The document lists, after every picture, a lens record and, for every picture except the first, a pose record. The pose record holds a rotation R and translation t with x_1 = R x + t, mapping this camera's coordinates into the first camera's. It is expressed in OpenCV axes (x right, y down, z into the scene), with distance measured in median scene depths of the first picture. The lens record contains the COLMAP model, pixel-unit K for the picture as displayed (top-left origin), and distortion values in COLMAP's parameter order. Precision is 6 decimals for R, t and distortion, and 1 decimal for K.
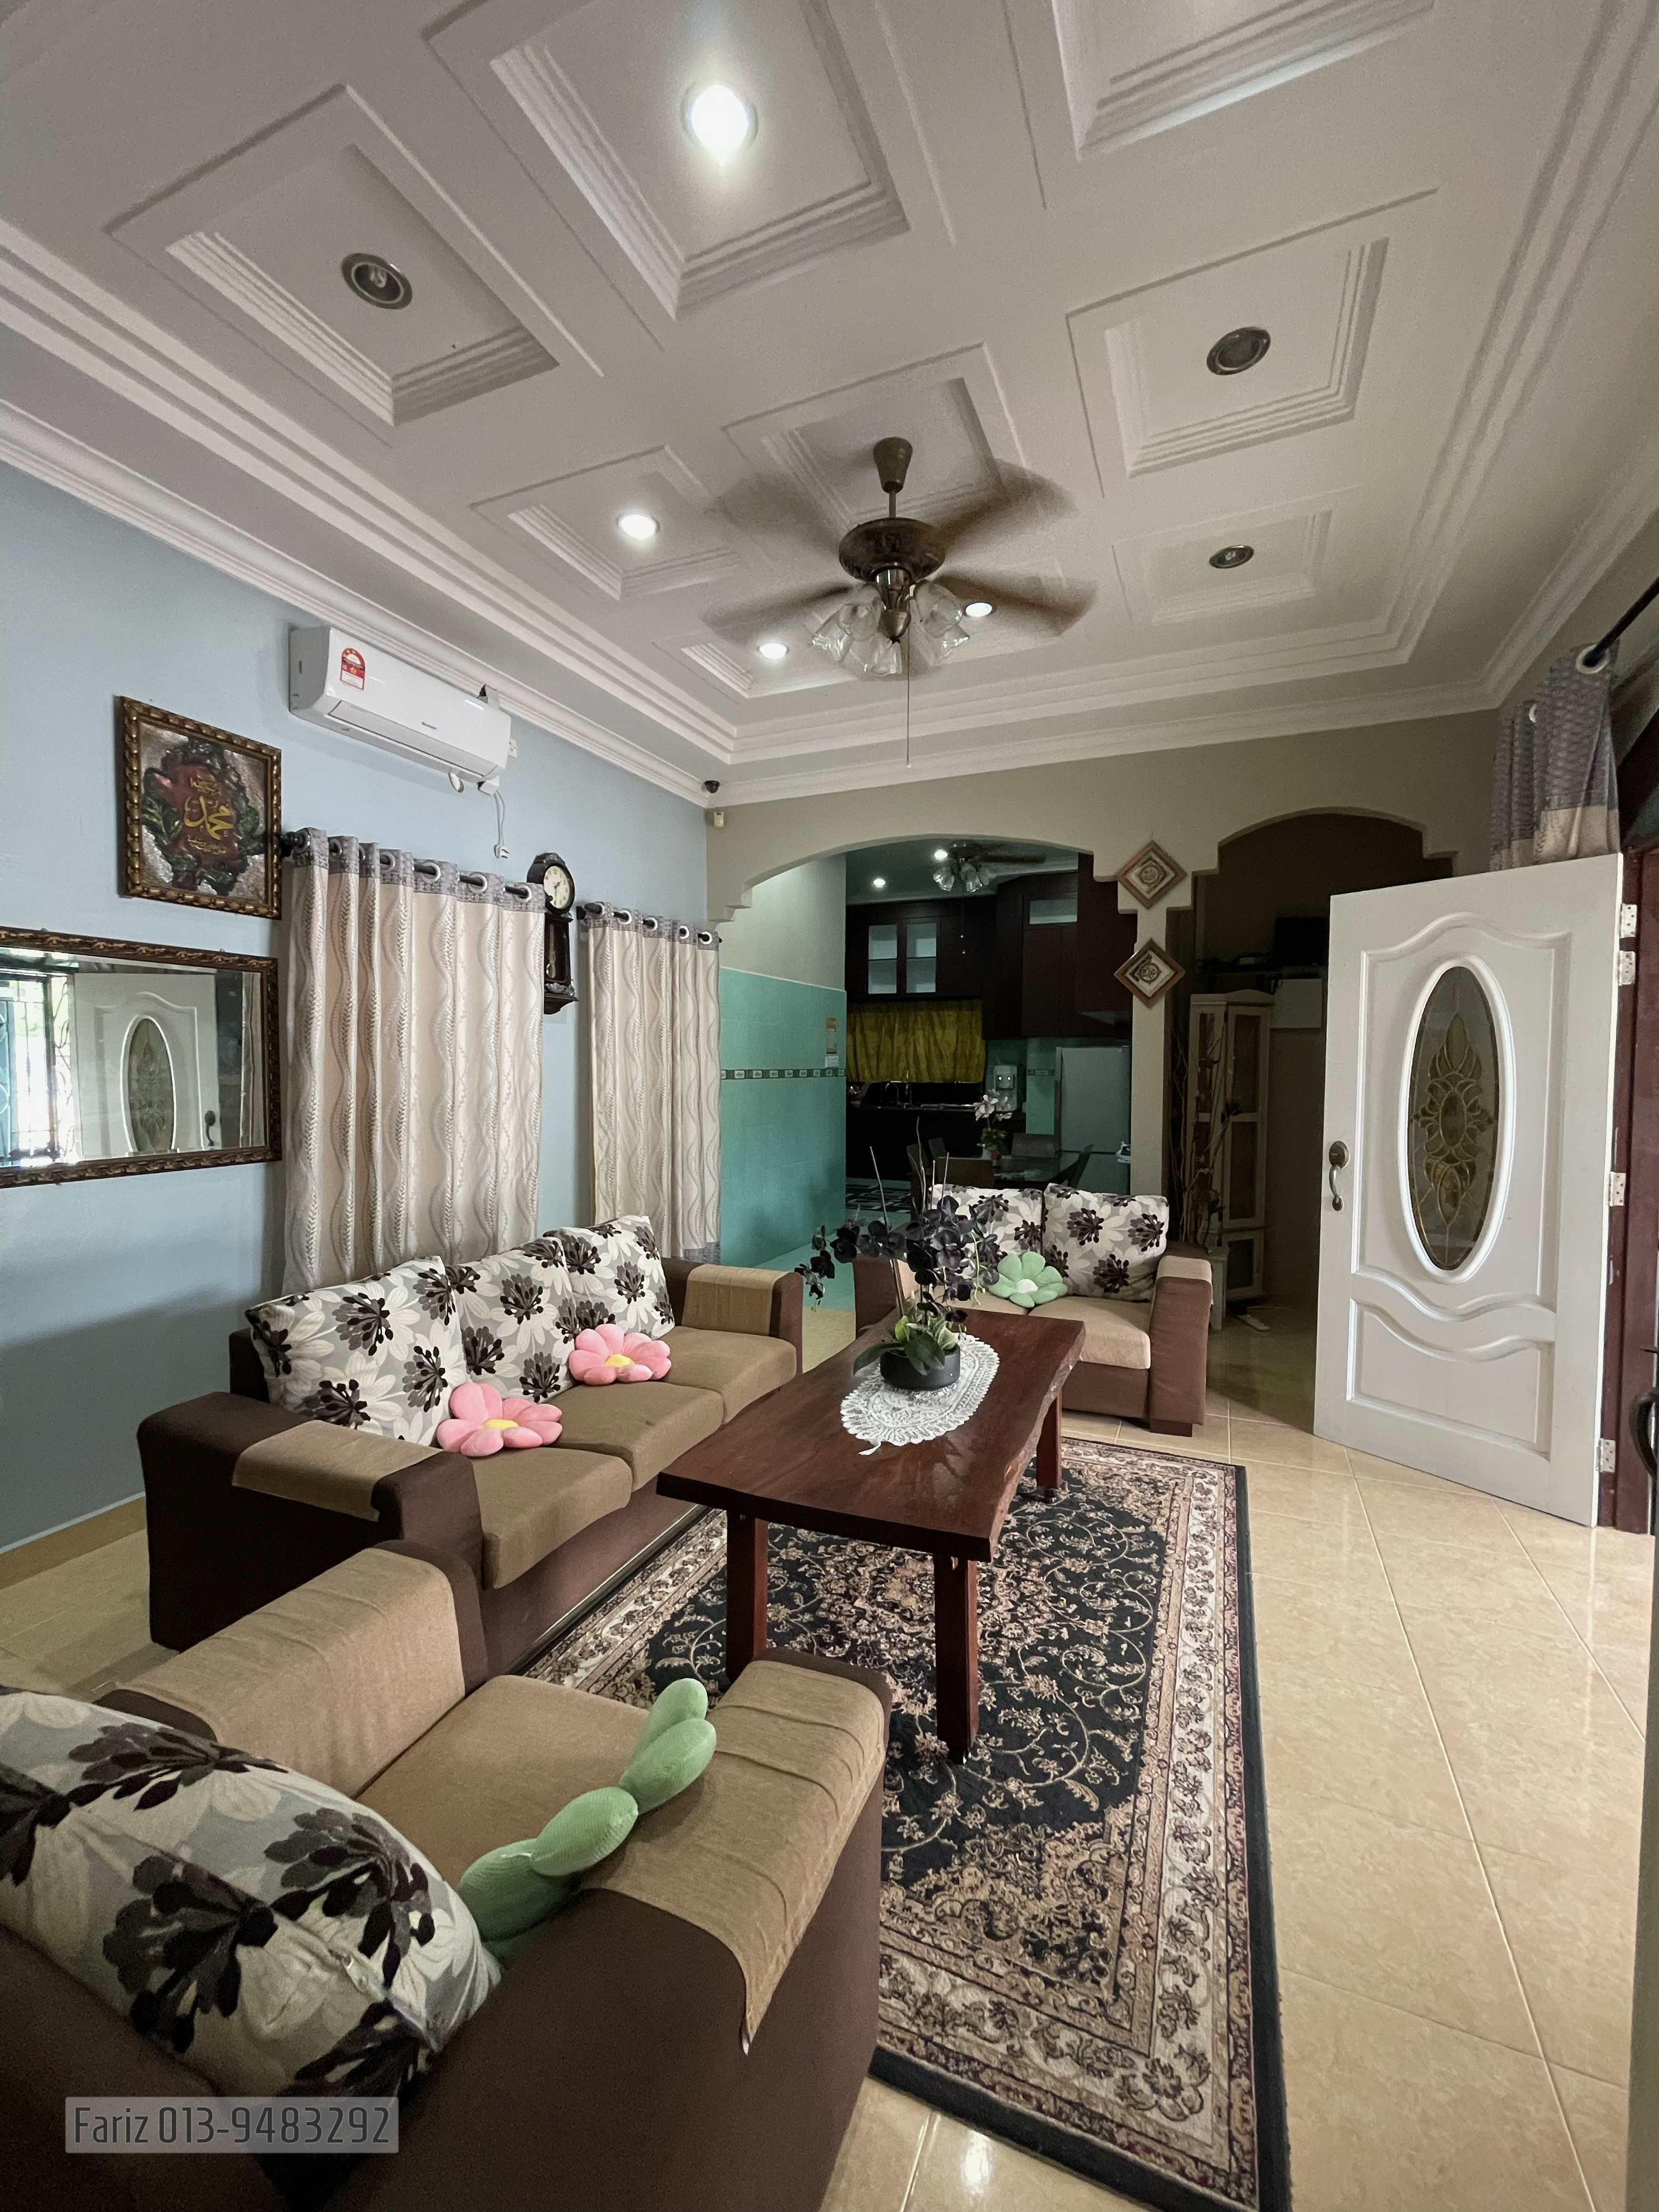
lens RADIAL K [[898.1, 0, 837.9], [0, 898.1, 1099.0], [0, 0, 1]] dist [0.000444, 0.000865]
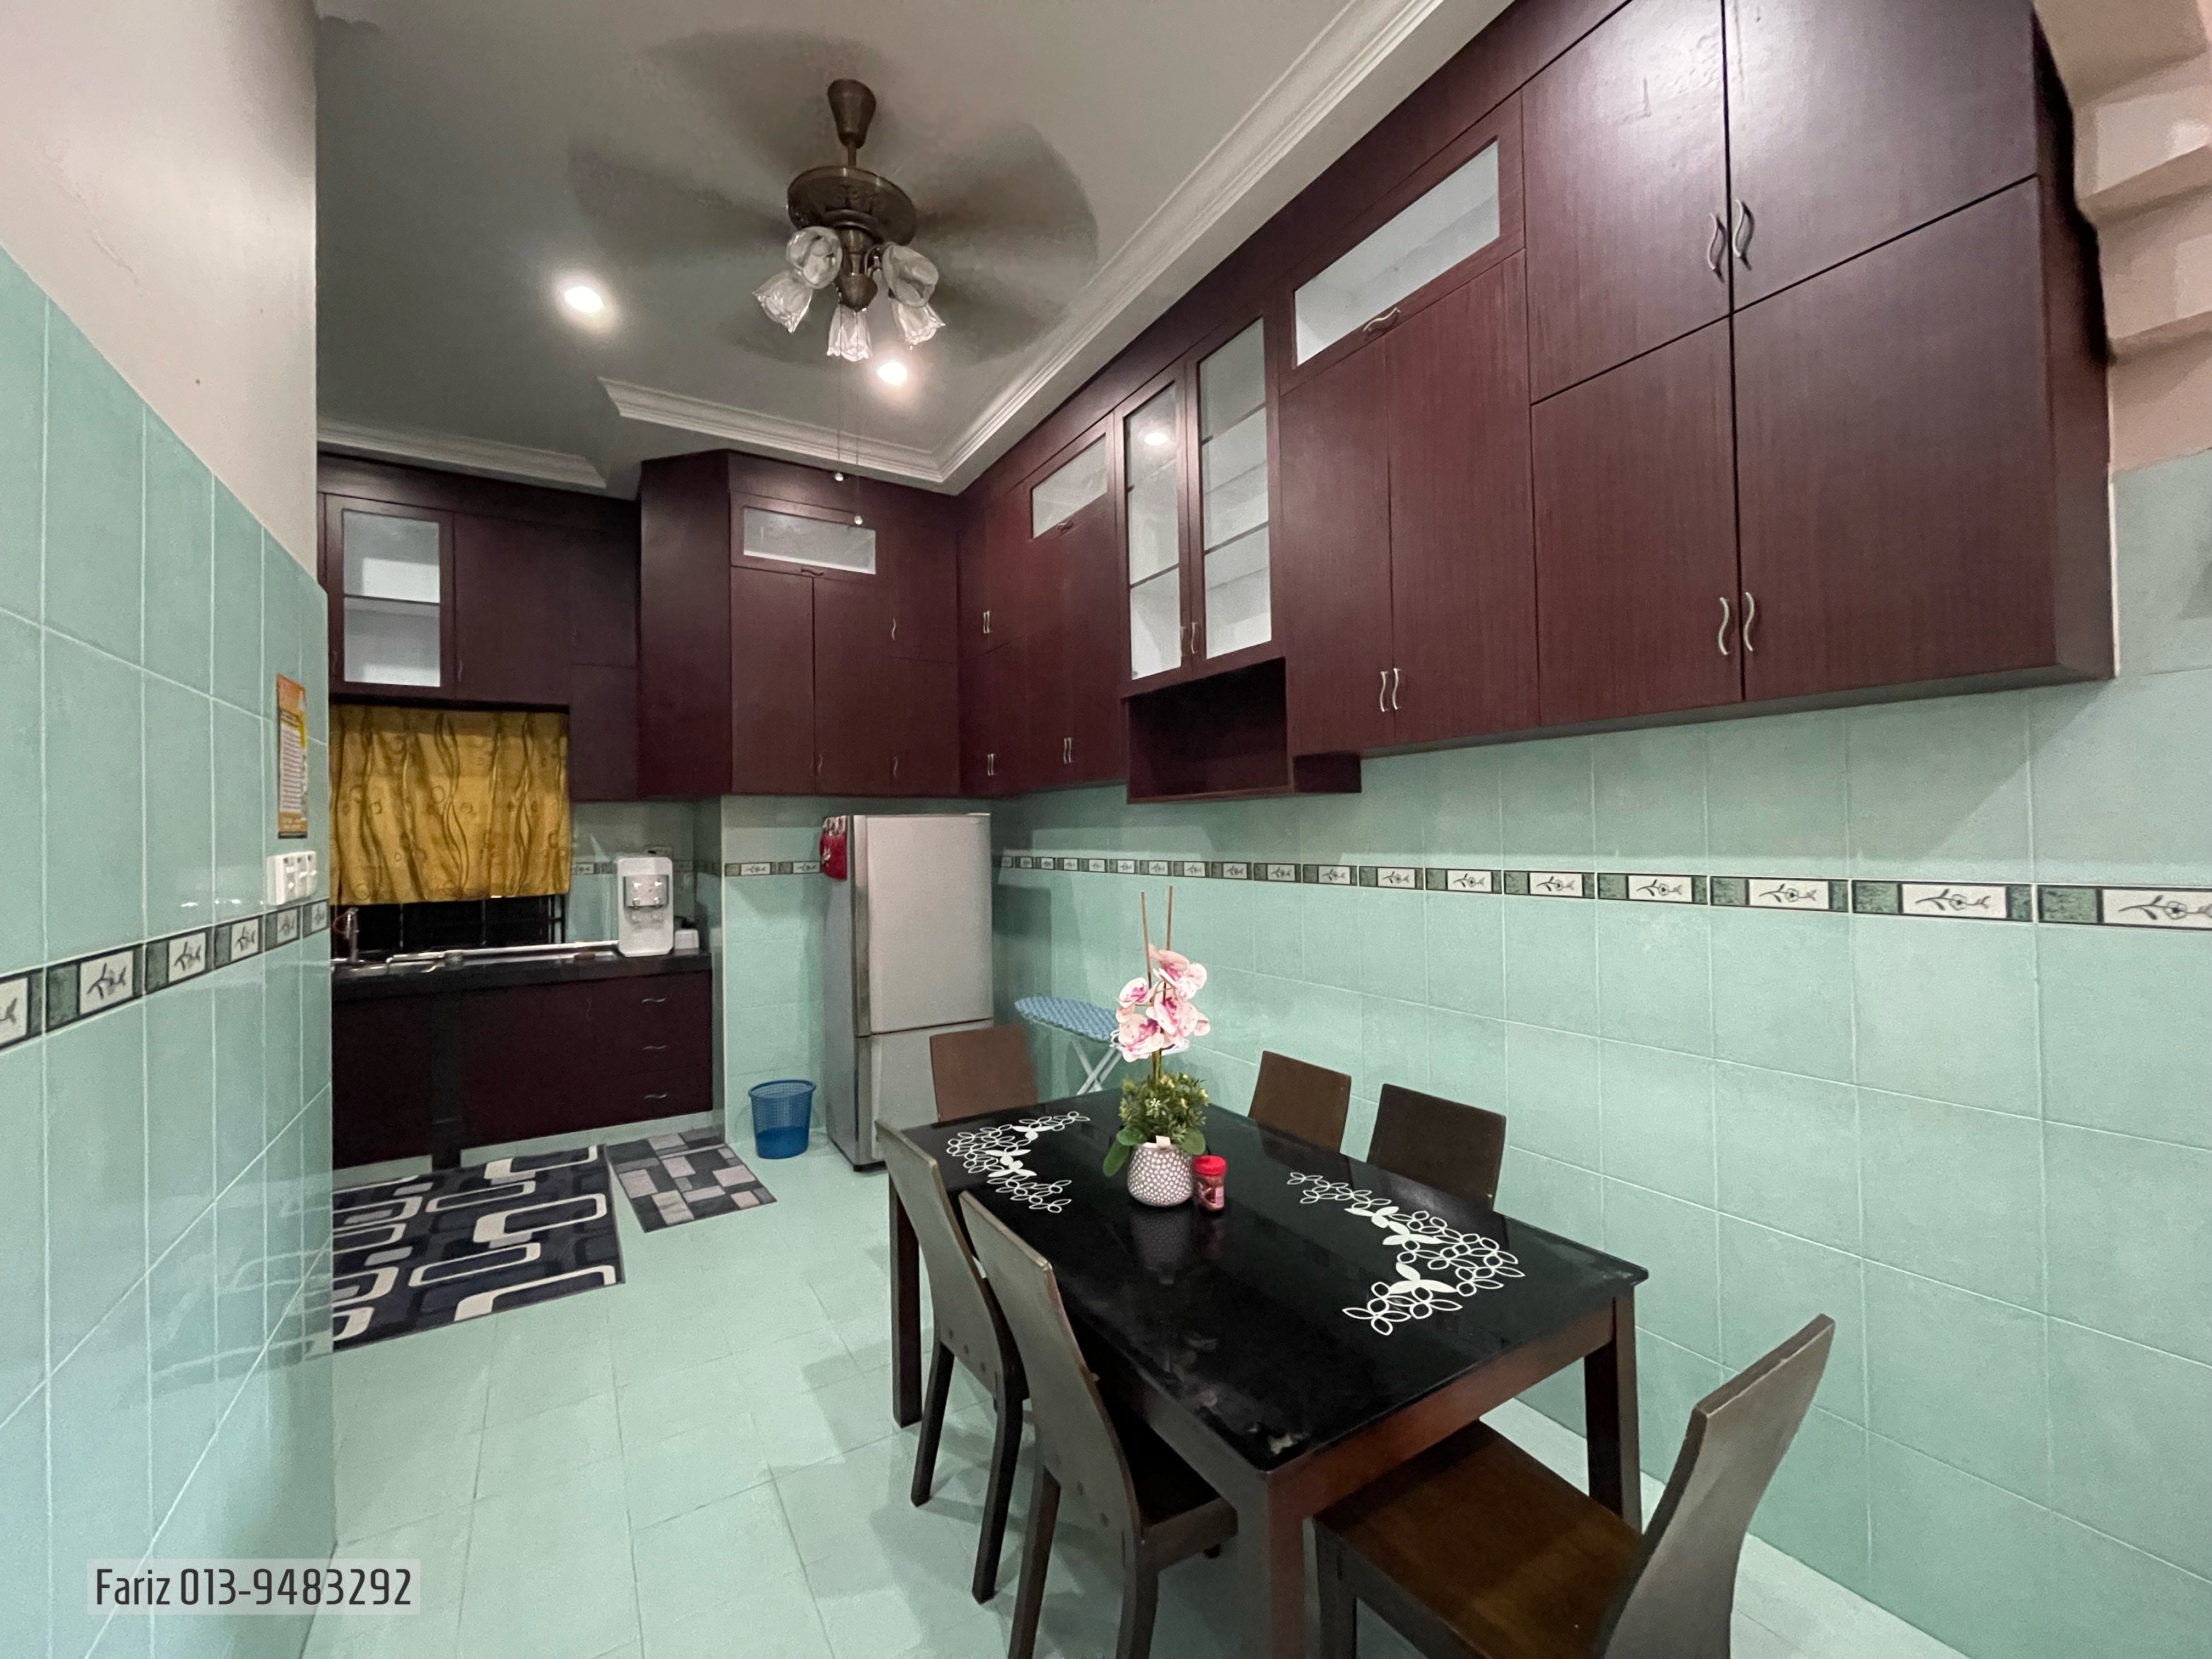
lens RADIAL K [[898.1, 0, 1113.0], [0, 898.1, 825.9], [0, 0, 1]] dist [0.000444, 0.000865]
pose [[0.577644, -0.005485, 0.816270, -0.162636], [0.047544, 0.998506, -0.026935, -0.083412], [-0.814903, 0.054368, 0.577042, 1.504955]]
